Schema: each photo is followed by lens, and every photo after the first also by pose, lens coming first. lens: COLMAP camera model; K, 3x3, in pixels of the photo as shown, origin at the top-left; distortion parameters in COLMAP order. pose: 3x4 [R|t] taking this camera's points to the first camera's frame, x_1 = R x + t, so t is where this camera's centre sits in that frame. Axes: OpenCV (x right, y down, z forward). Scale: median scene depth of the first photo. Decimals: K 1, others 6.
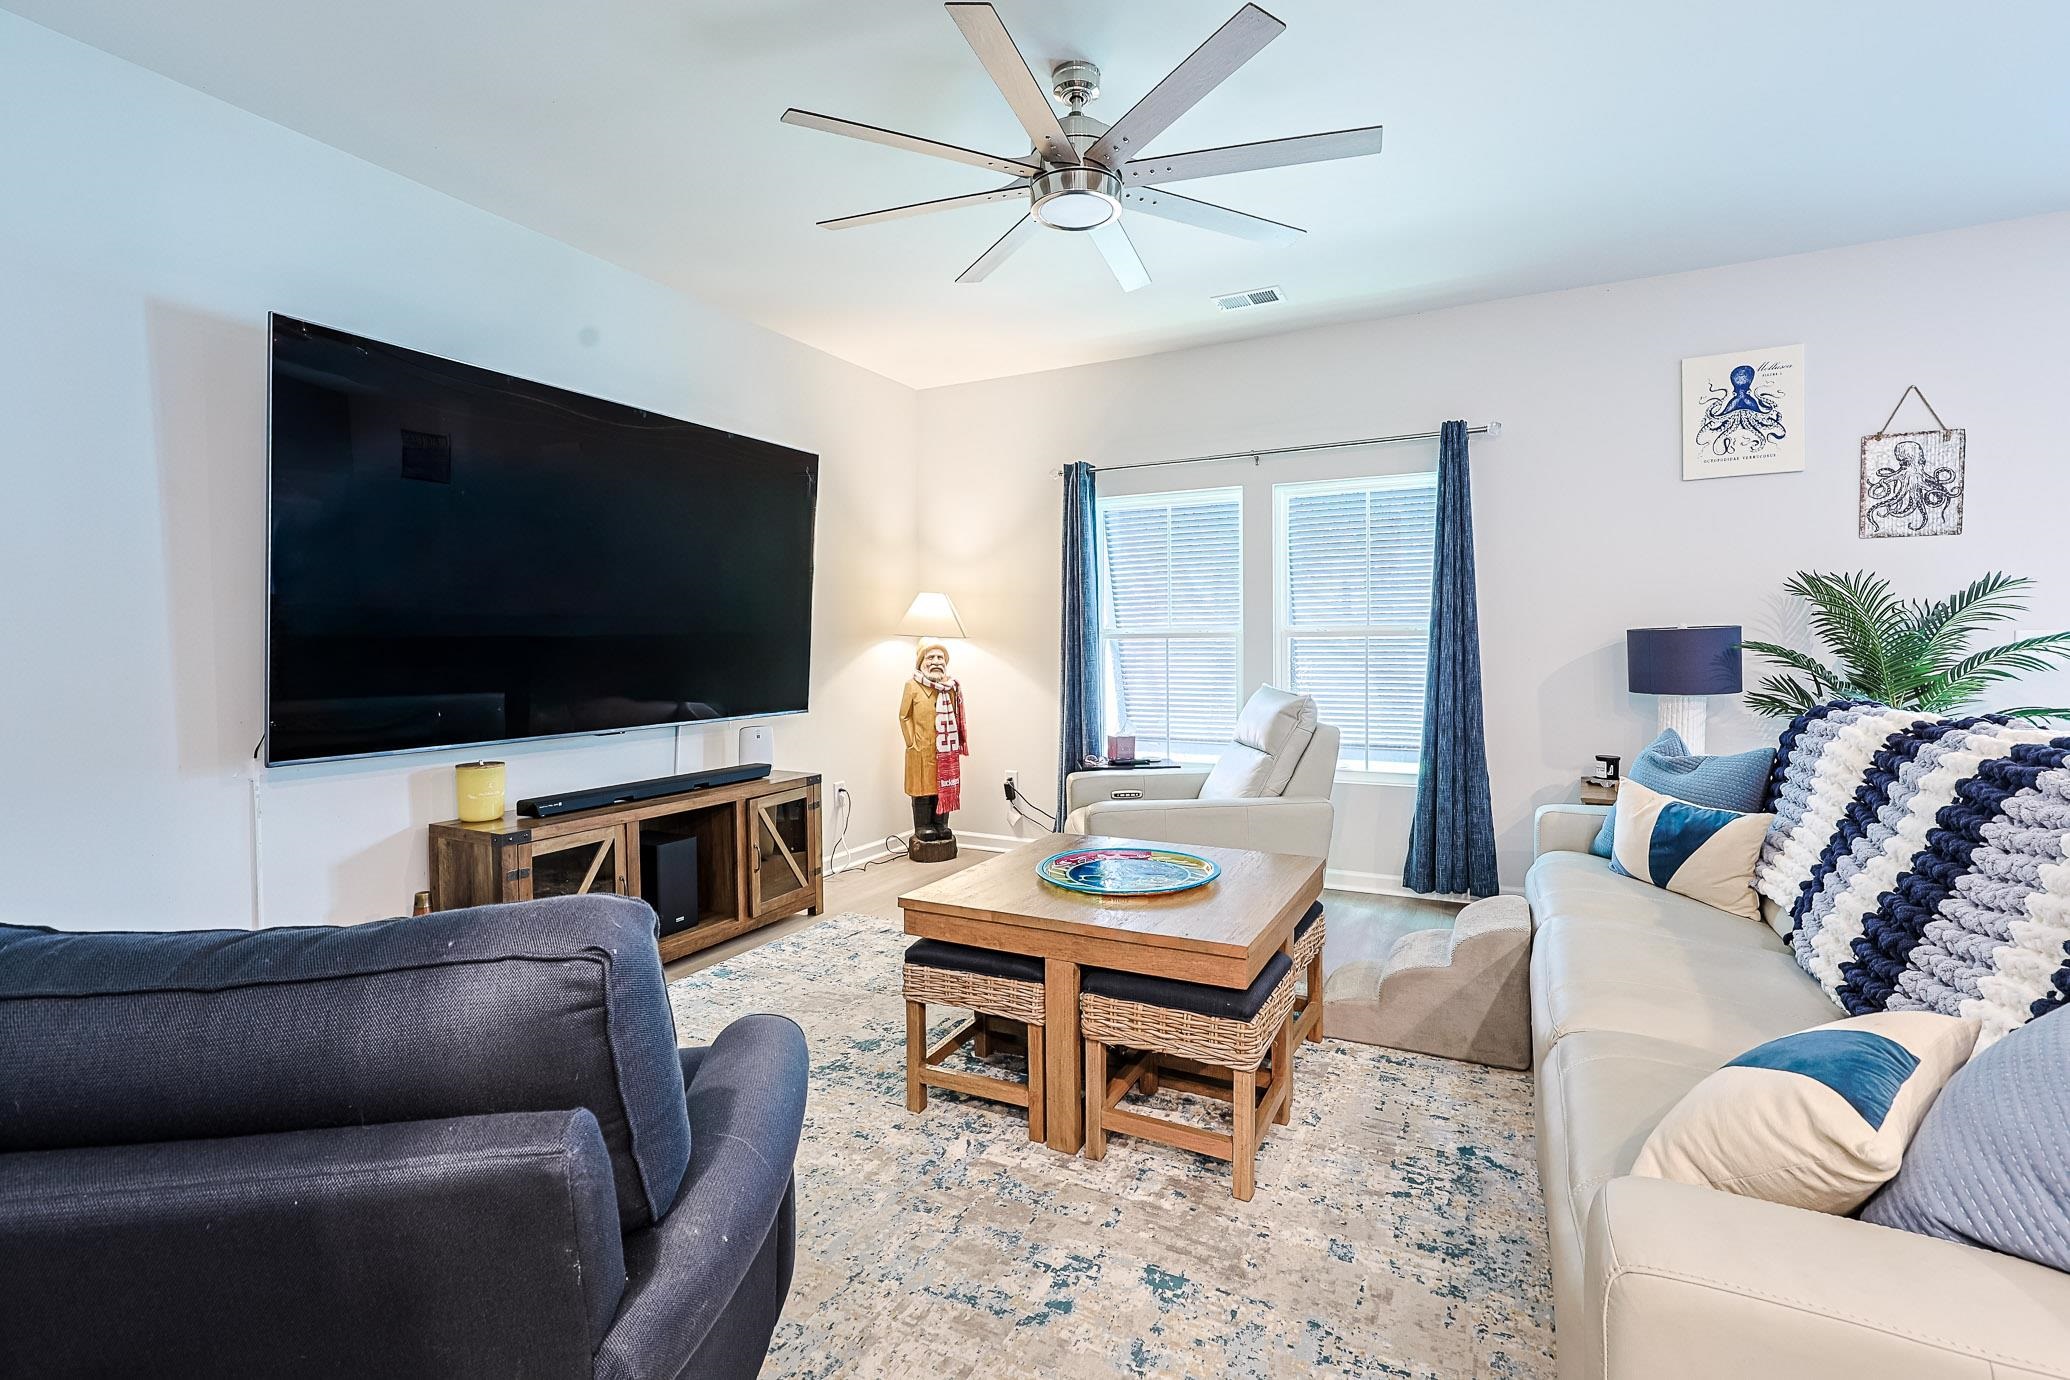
lens RADIAL K [[944.5, 0, 1039.6], [0, 944.5, 662.5], [0, 0, 1]] dist [-0.001812, 0.000395]
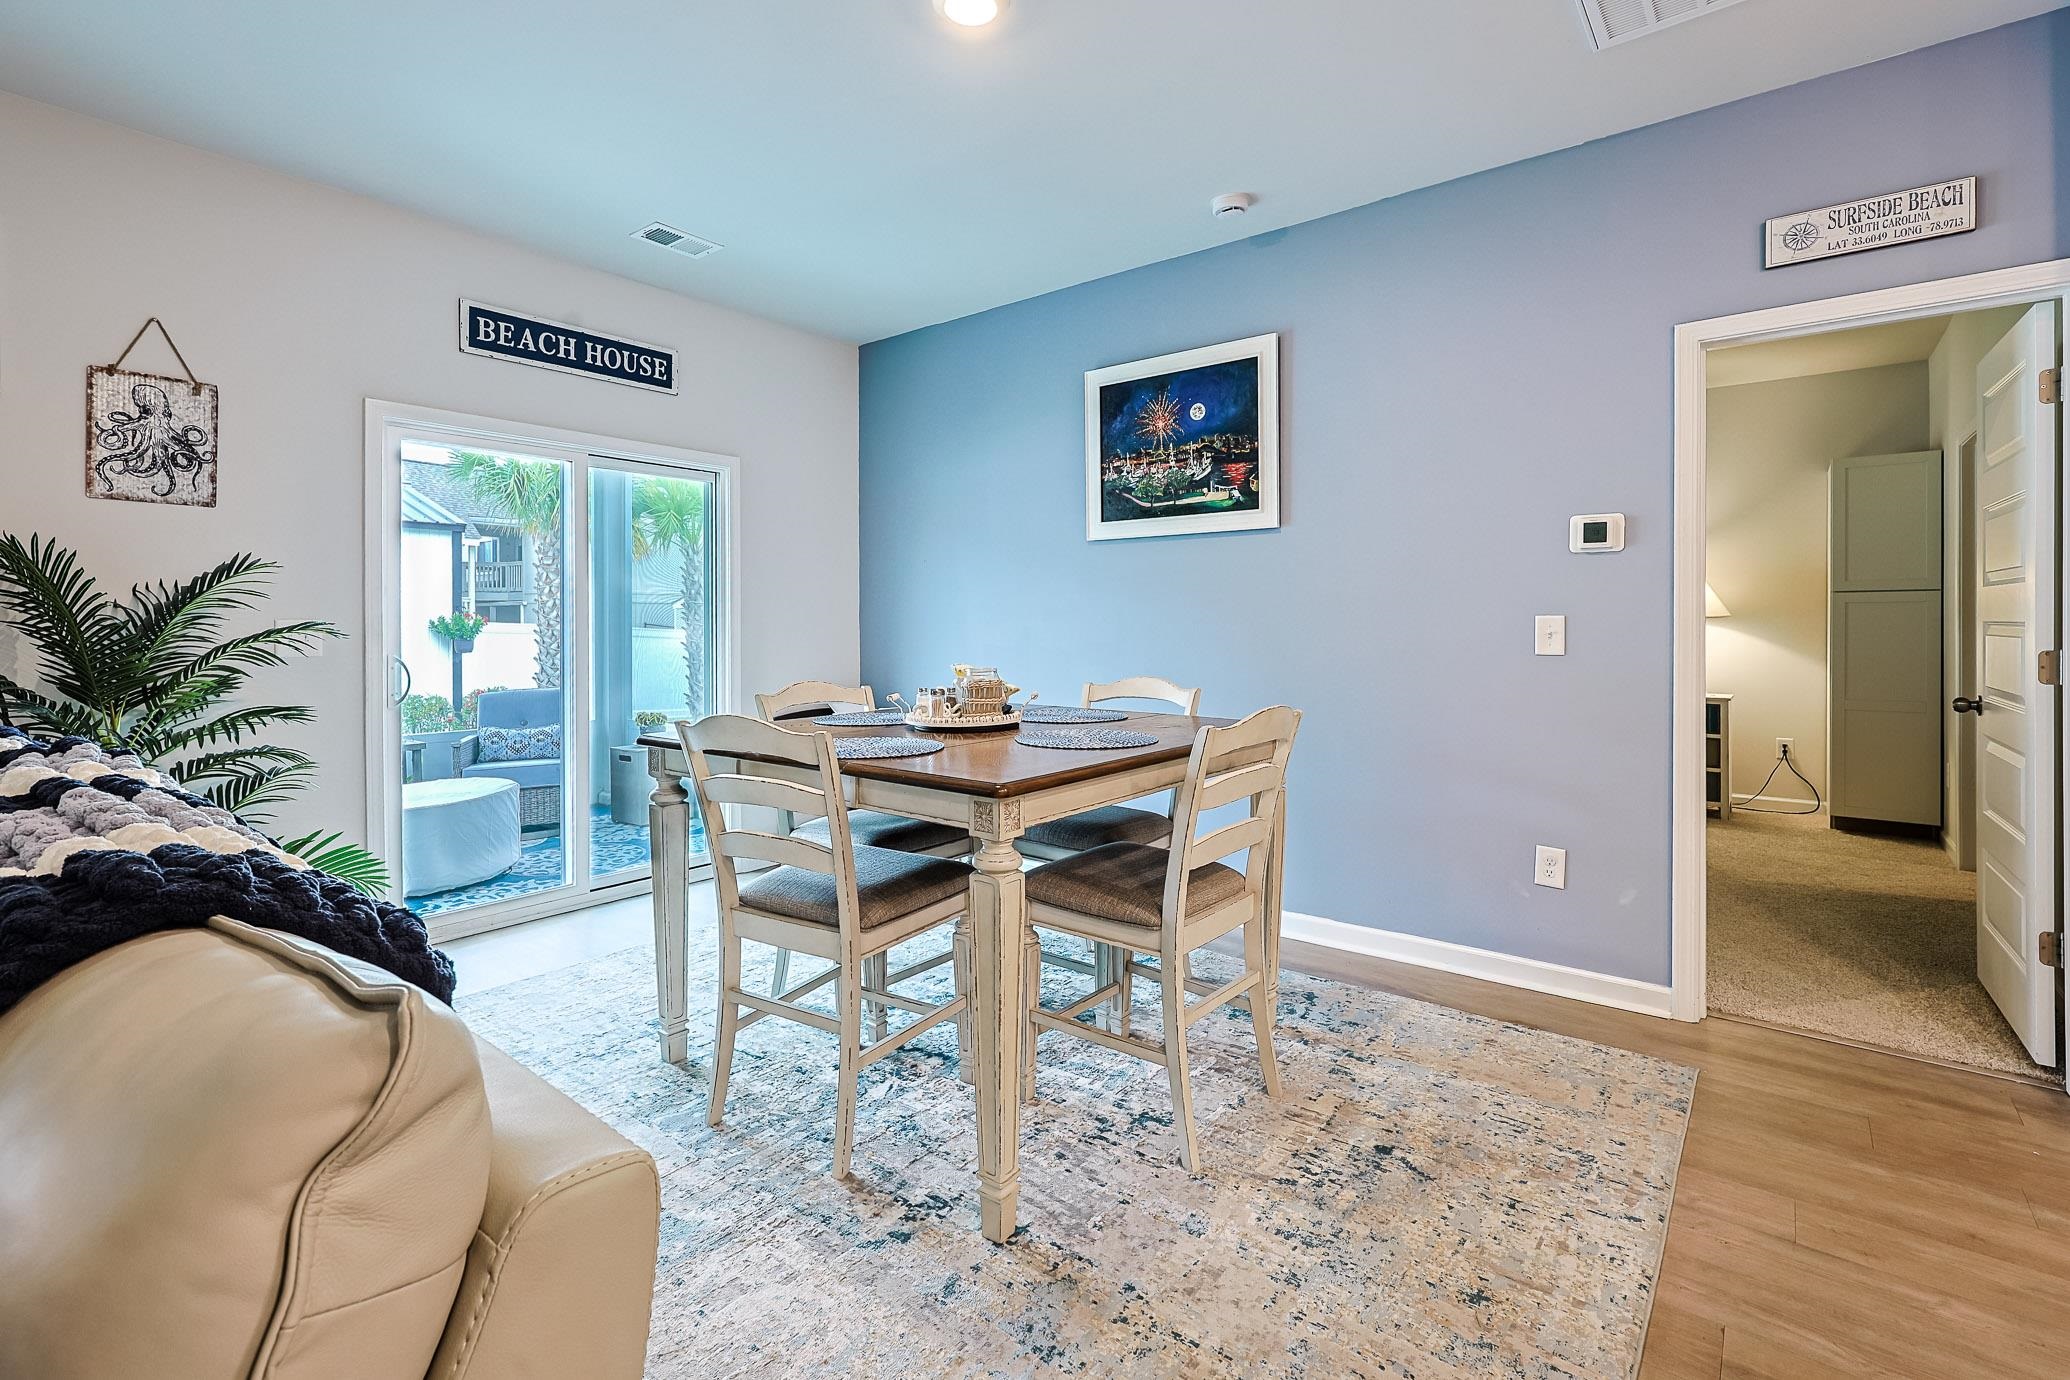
lens RADIAL K [[944.5, 0, 1018.2], [0, 944.5, 626.0], [0, 0, 1]] dist [-0.001812, 0.000395]
pose [[0.188492, 0.004016, 0.982067, 0.263739], [0.022047, 0.999722, -0.008320, -0.004259], [-0.981827, 0.023220, 0.188351, 0.118004]]
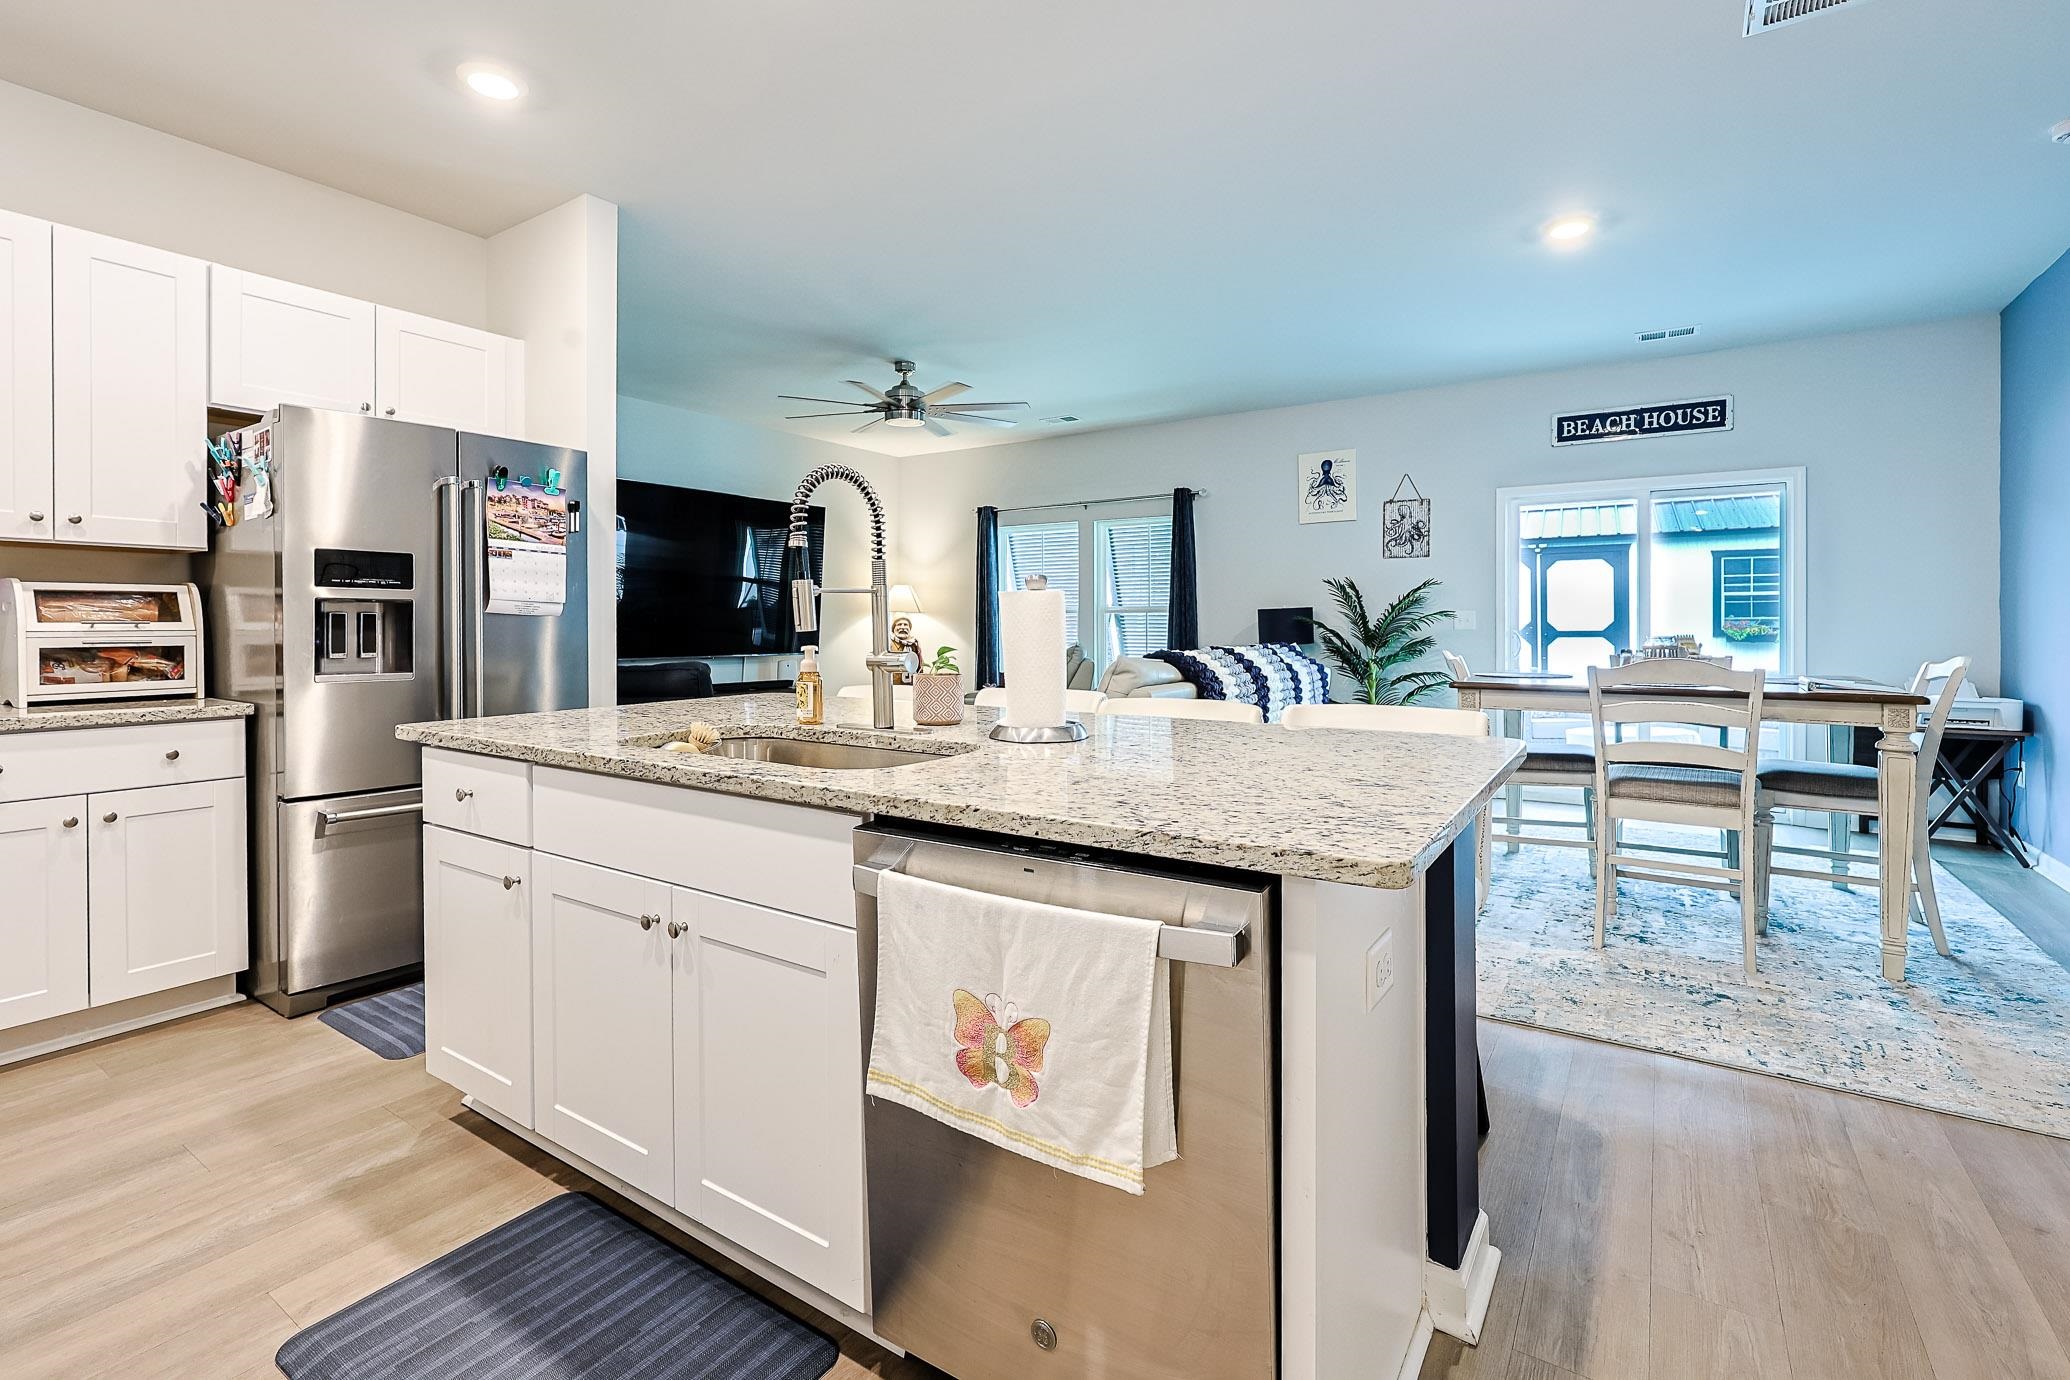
lens RADIAL K [[944.5, 0, 1027.8], [0, 944.5, 636.8], [0, 0, 1]] dist [-0.001812, 0.000395]
pose [[0.994031, 0.008572, -0.108761, 0.401842], [-0.009631, 0.999911, -0.009215, 0.039651], [0.108672, 0.010208, 0.994025, -0.853112]]
